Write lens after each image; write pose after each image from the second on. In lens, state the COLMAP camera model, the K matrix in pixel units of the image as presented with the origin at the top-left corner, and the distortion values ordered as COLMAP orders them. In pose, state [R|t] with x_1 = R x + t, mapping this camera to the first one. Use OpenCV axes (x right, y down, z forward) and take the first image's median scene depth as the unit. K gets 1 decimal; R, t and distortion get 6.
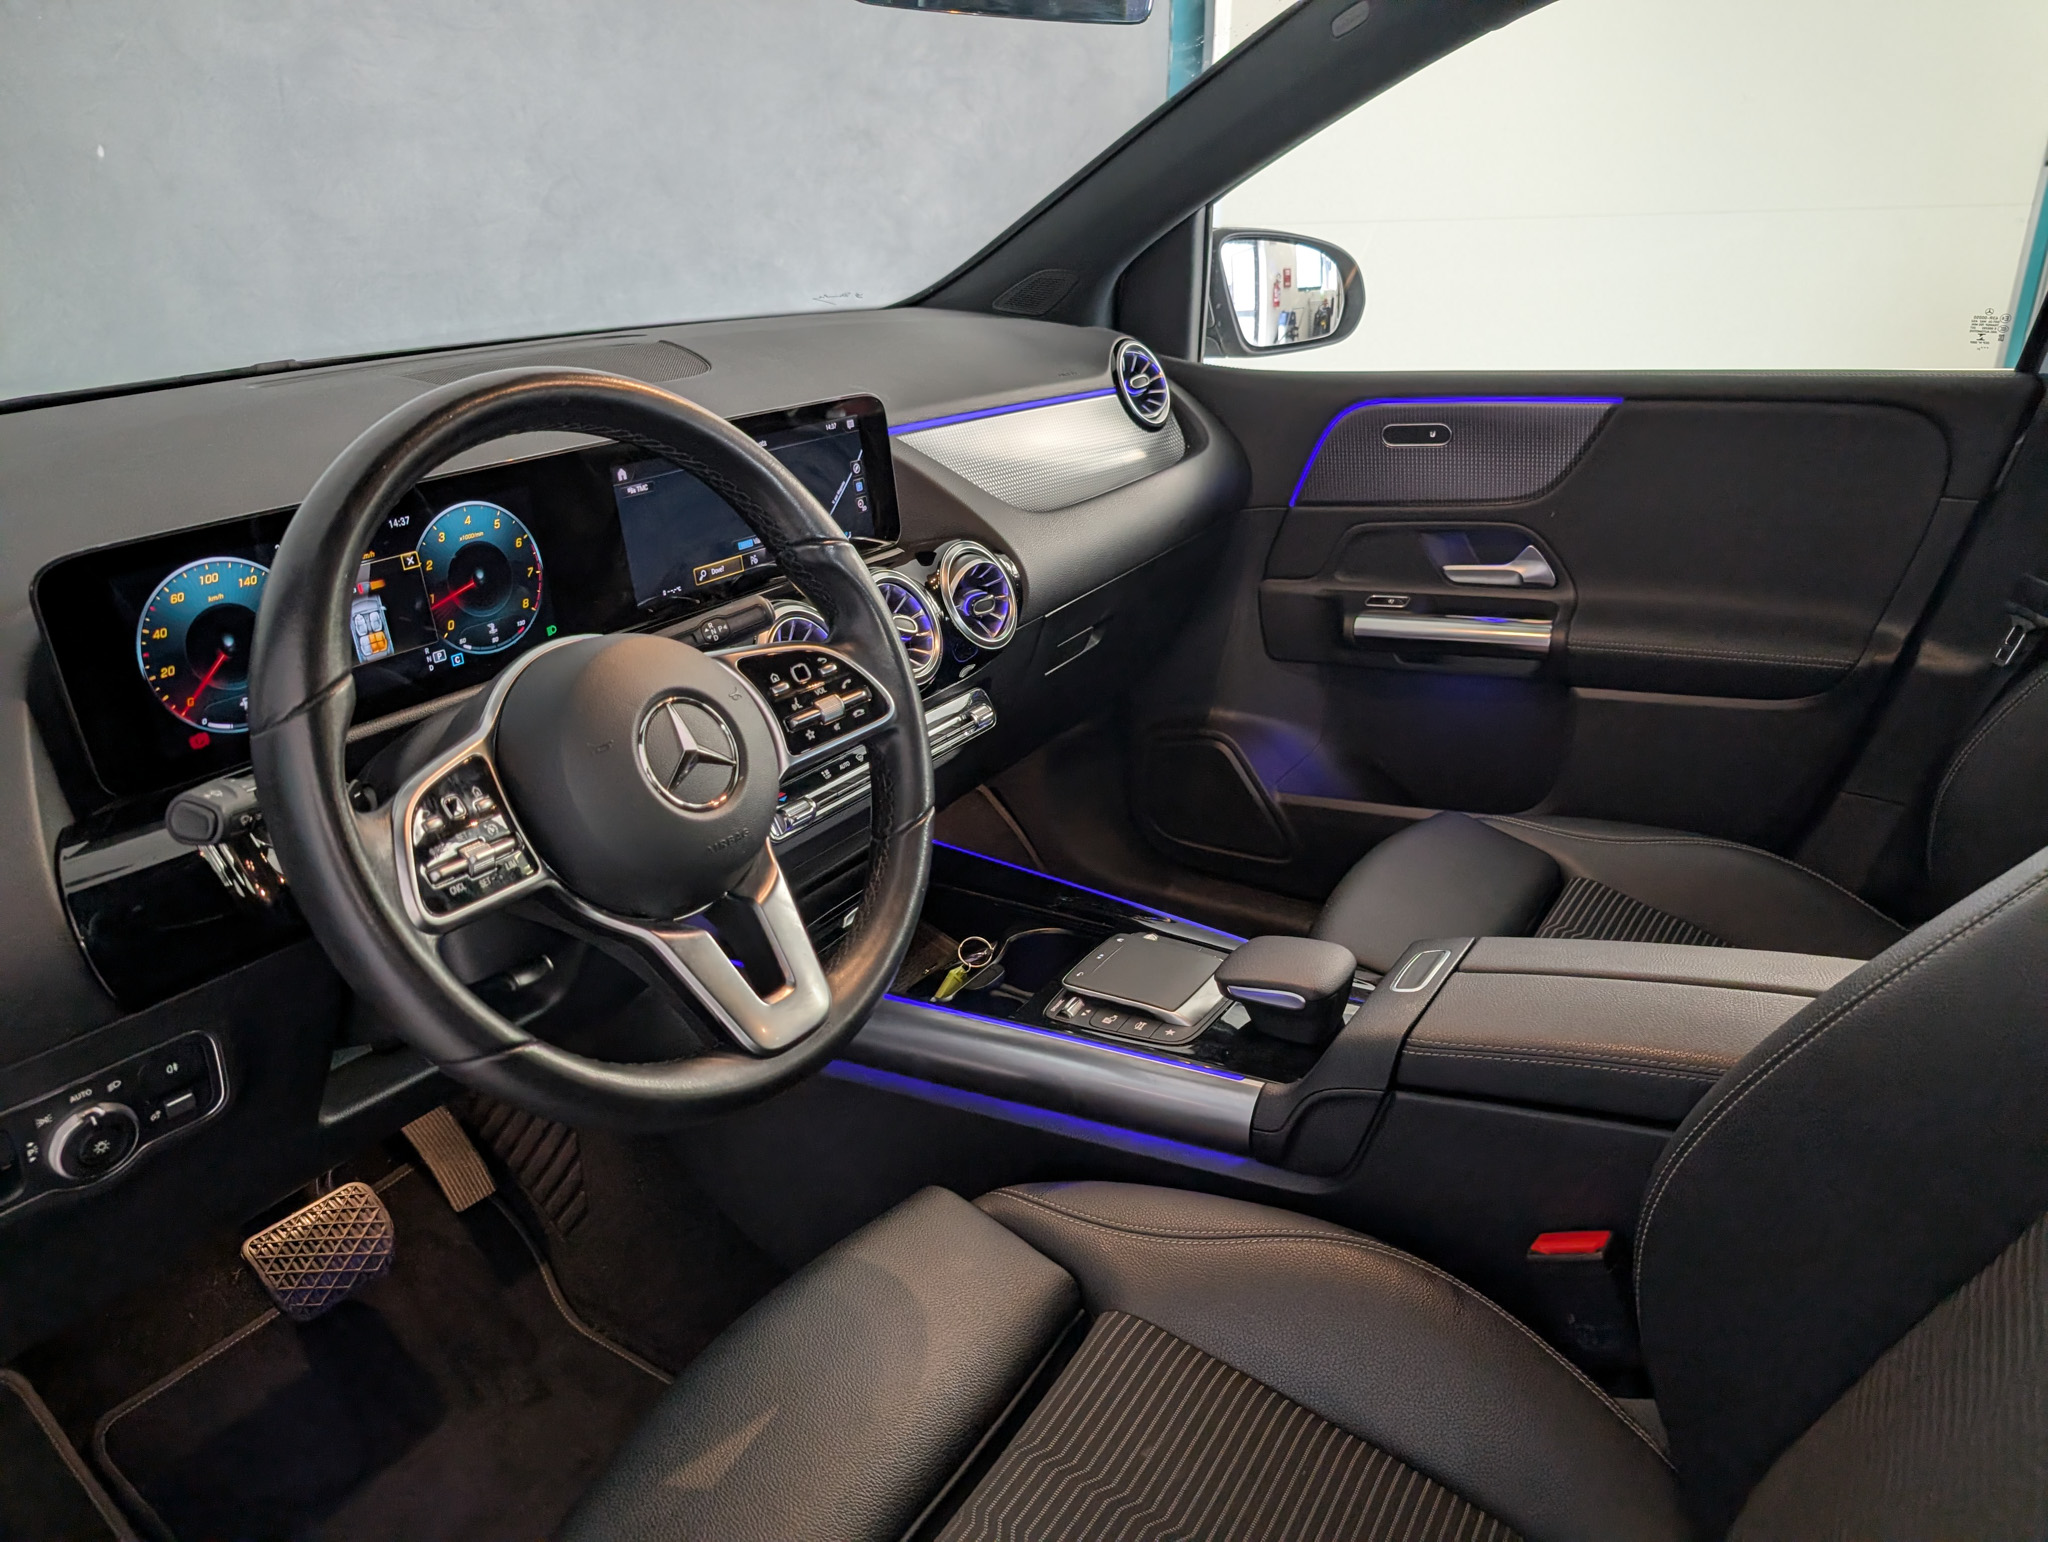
lens RADIAL K [[1467.1, 0, 1029.2], [0, 1467.1, 763.9], [0, 0, 1]] dist [0.009017, 0.001194]
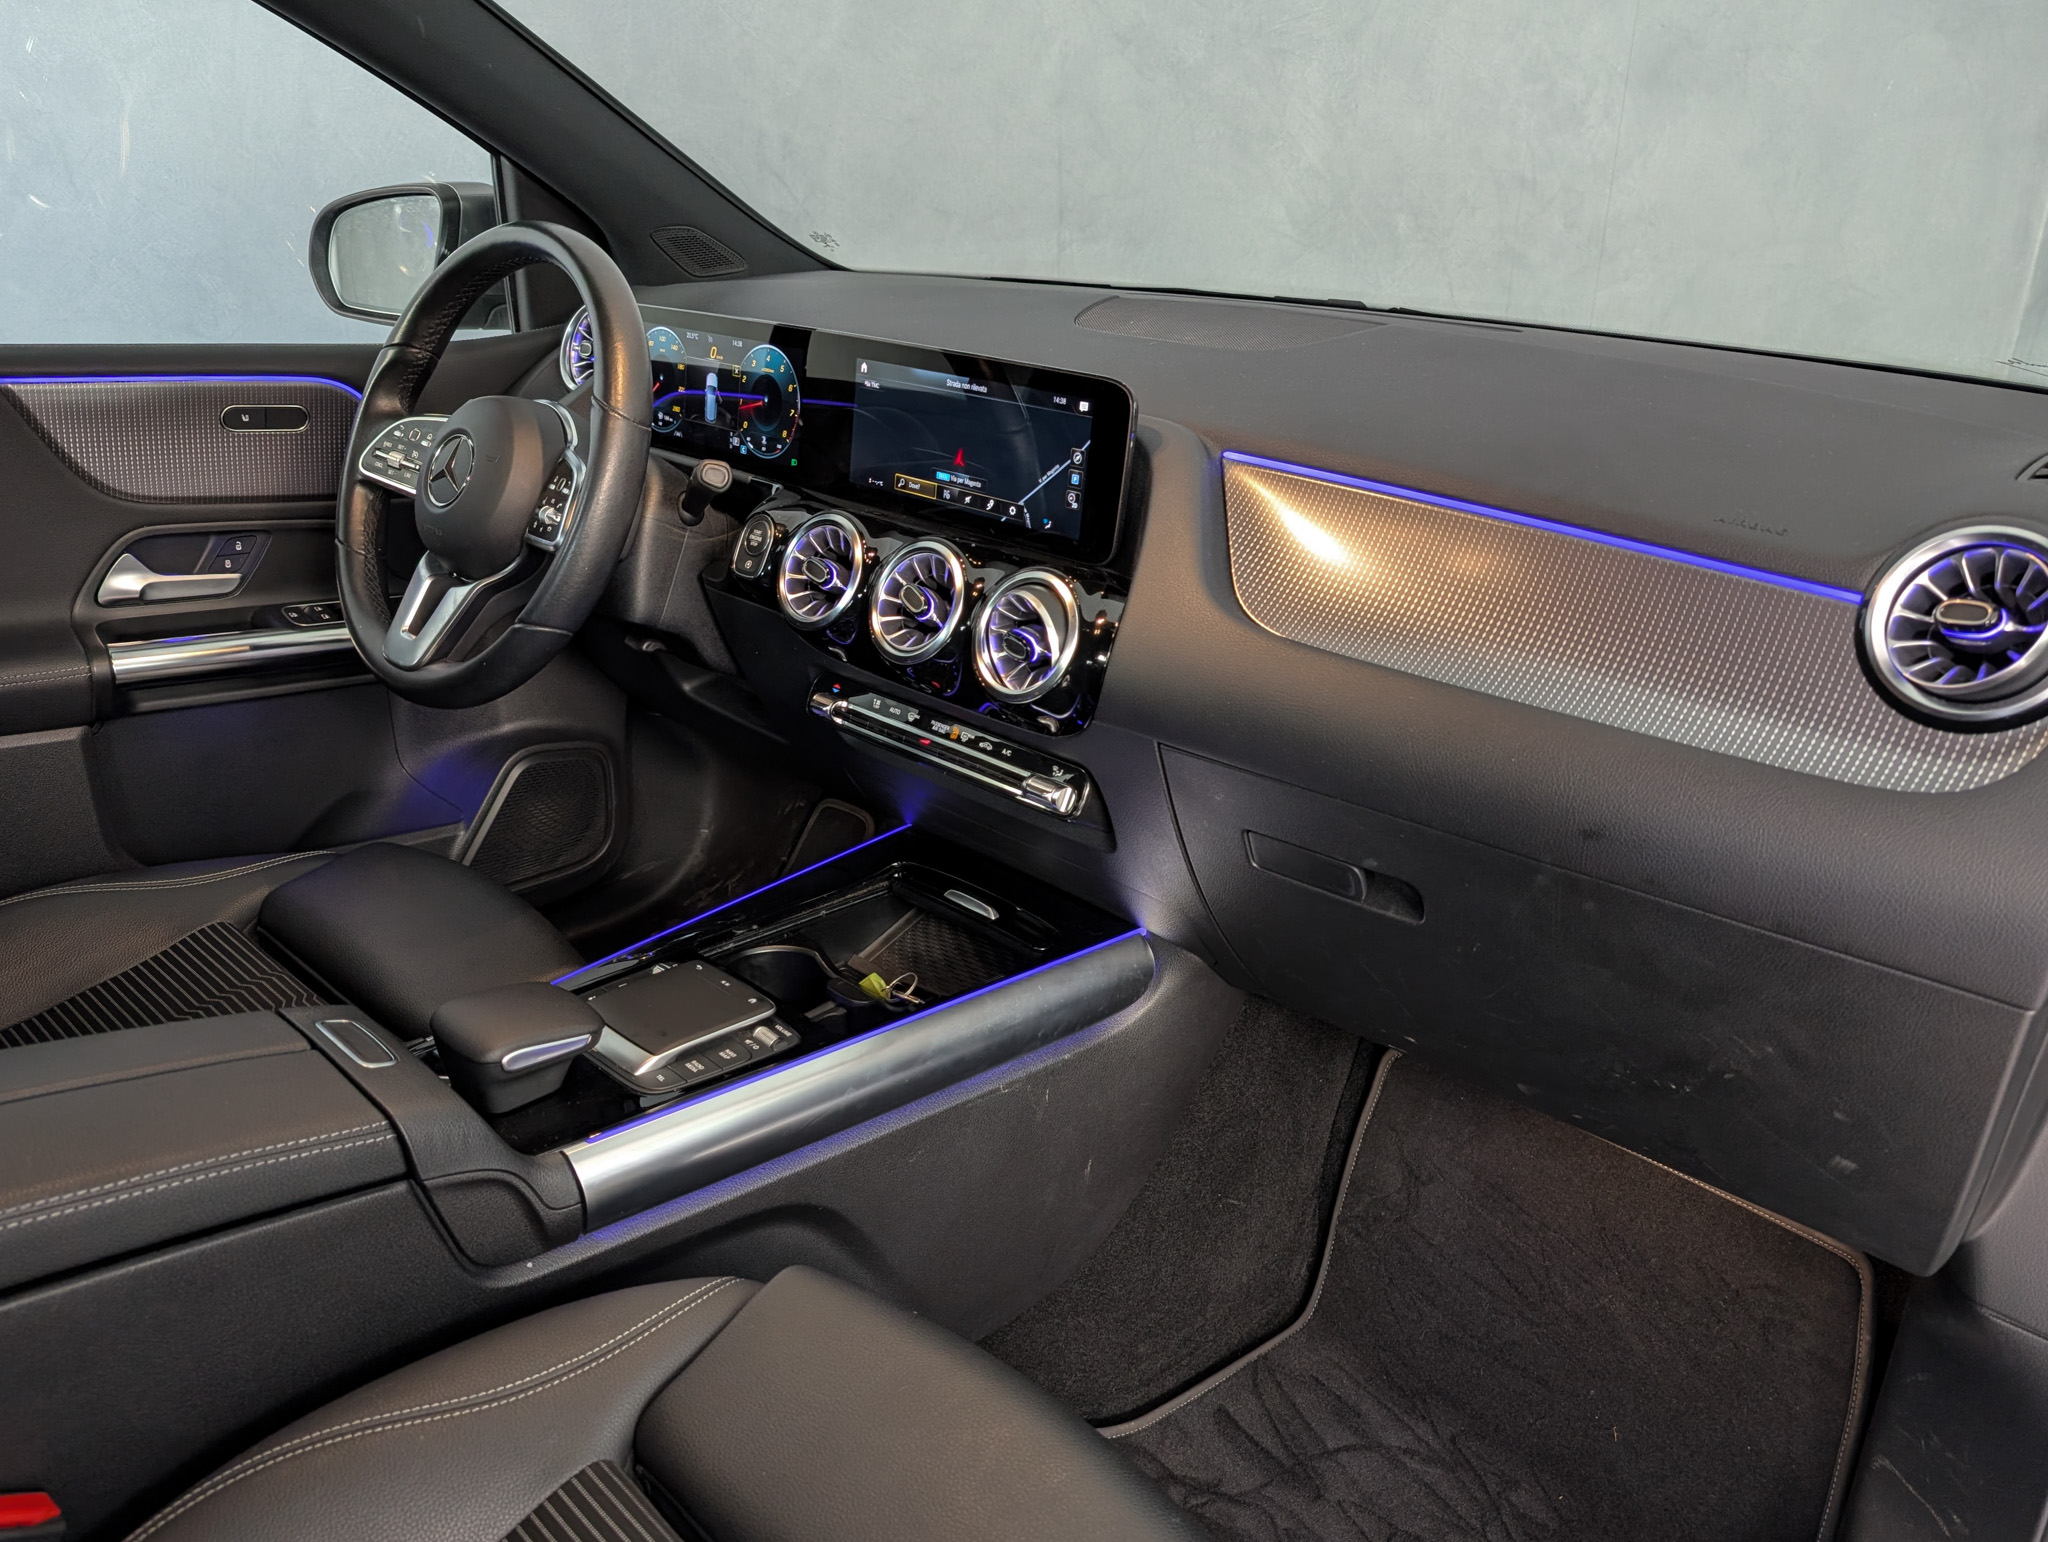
lens RADIAL K [[1487.4, 0, 995.0], [0, 1487.4, 739.8], [0, 0, 1]] dist [0.010784, 0.009650]
pose [[-0.216701, 0.362745, -0.906343, 0.937339], [-0.388695, 0.819581, 0.420955, -0.526082], [0.895520, 0.443512, -0.036607, 1.355712]]
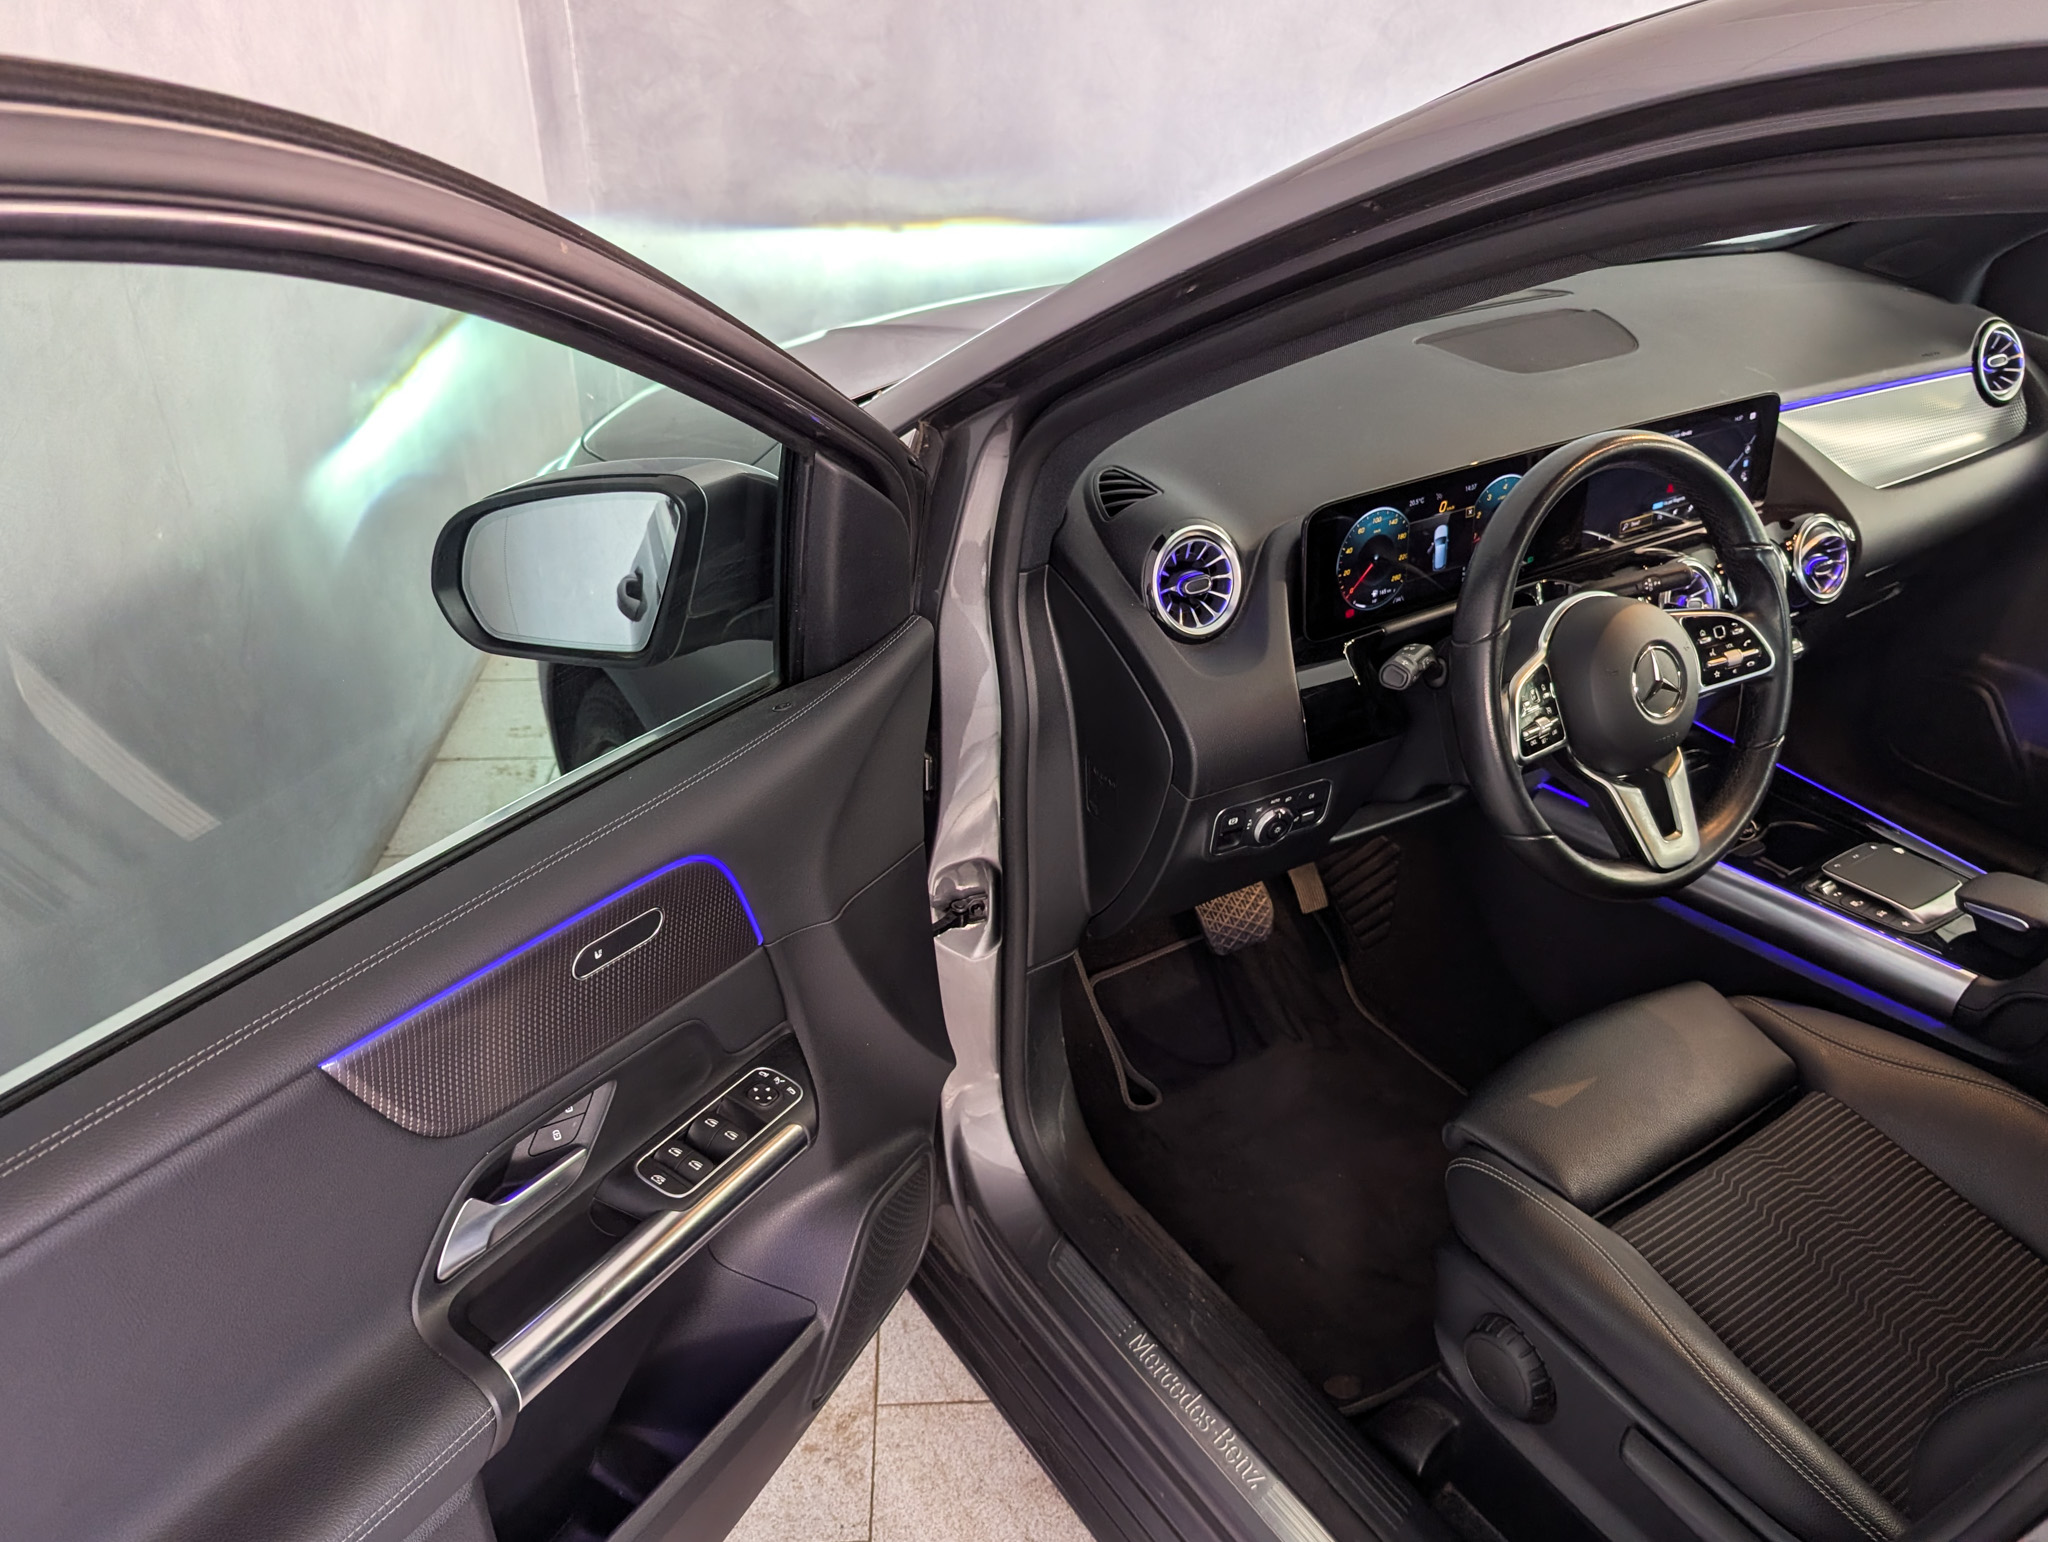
lens RADIAL K [[1533.9, 0, 1013.4], [0, 1533.9, 788.0], [0, 0, 1]] dist [0.003852, -0.024167]
pose [[0.904766, 0.229010, -0.359099, -0.193163], [-0.167929, 0.966649, 0.193363, -0.082380], [0.391405, -0.114646, 0.913049, -0.676590]]
